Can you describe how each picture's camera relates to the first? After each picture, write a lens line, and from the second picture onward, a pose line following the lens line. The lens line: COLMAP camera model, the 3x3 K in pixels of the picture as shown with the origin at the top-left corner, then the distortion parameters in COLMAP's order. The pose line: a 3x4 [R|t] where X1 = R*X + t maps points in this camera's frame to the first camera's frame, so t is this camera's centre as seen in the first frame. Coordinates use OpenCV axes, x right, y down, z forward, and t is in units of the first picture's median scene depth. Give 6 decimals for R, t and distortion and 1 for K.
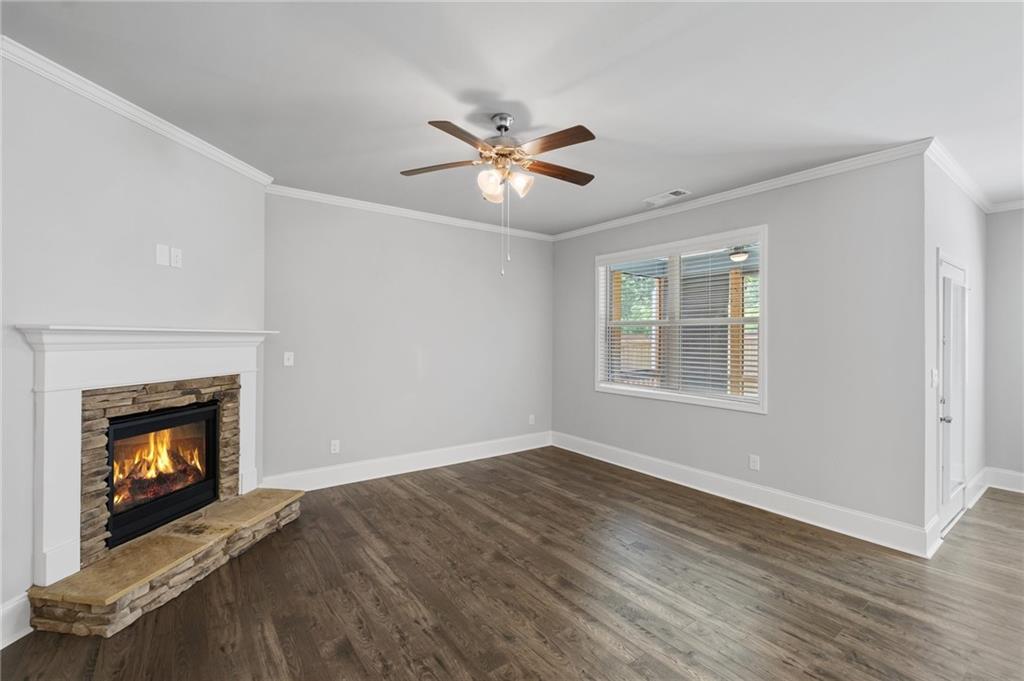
lens RADIAL K [[448.3, 0, 508.2], [0, 448.3, 336.6], [0, 0, 1]] dist [0.001821, -0.003453]
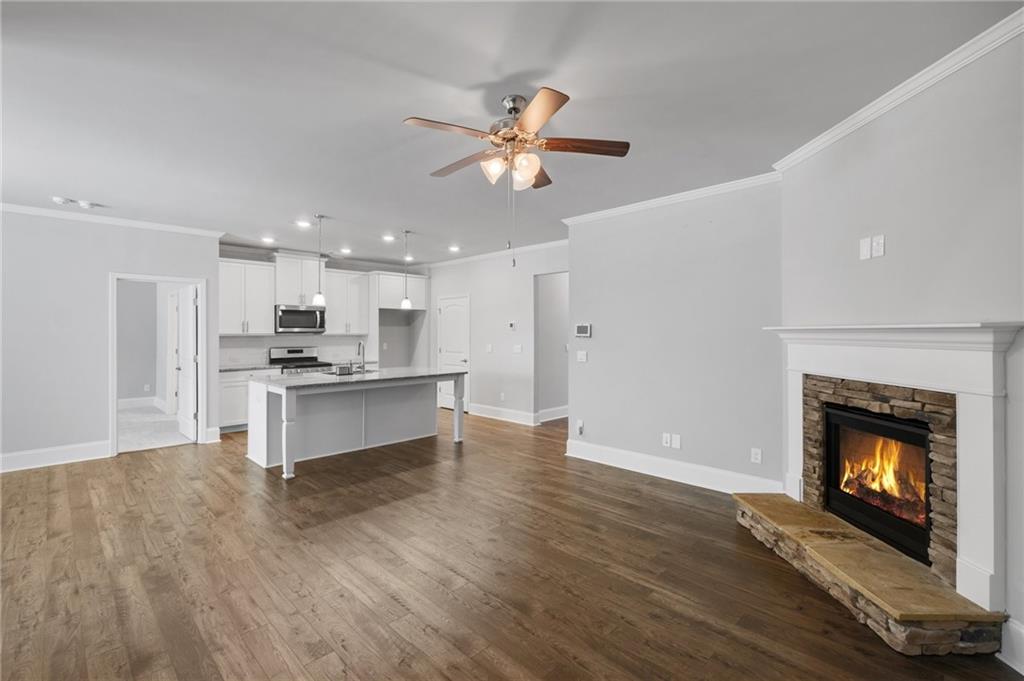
lens RADIAL K [[448.3, 0, 508.1], [0, 448.3, 329.9], [0, 0, 1]] dist [0.001821, -0.003453]
pose [[-0.987966, -0.006081, -0.154554, 0.124487], [-0.004603, 0.999940, -0.009915, 0.003407], [0.154606, -0.009084, -0.987935, 1.705720]]
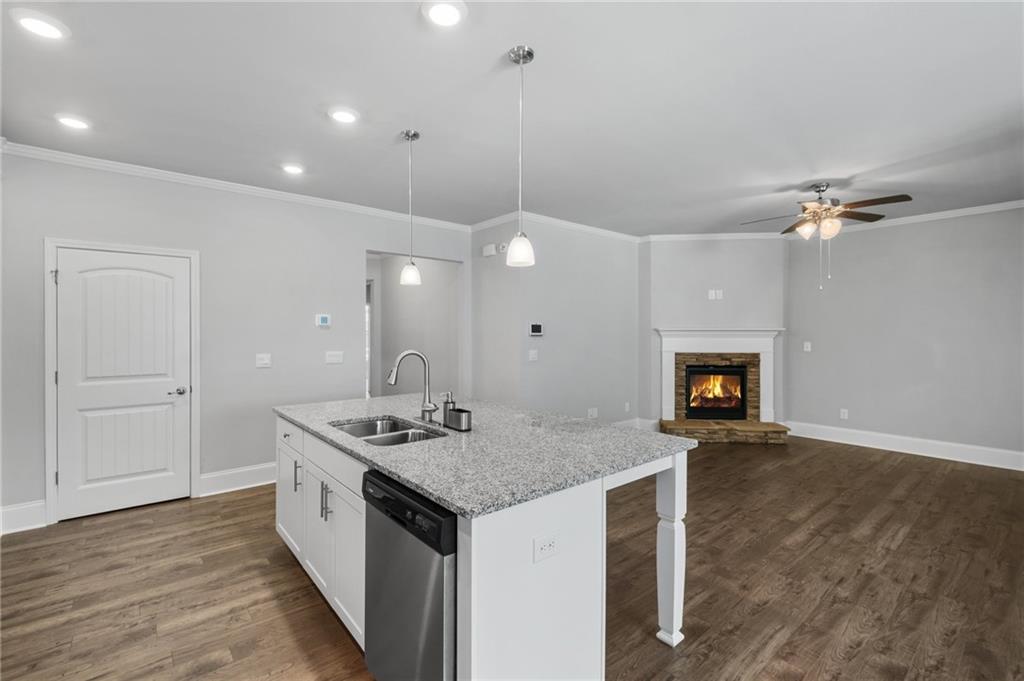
lens RADIAL K [[448.3, 0, 503.3], [0, 448.3, 332.1], [0, 0, 1]] dist [0.001821, -0.003453]
pose [[0.051764, -0.005010, -0.998647, 1.260762], [0.003208, 0.999983, -0.004850, 0.006052], [0.998654, -0.002953, 0.051779, -0.117949]]
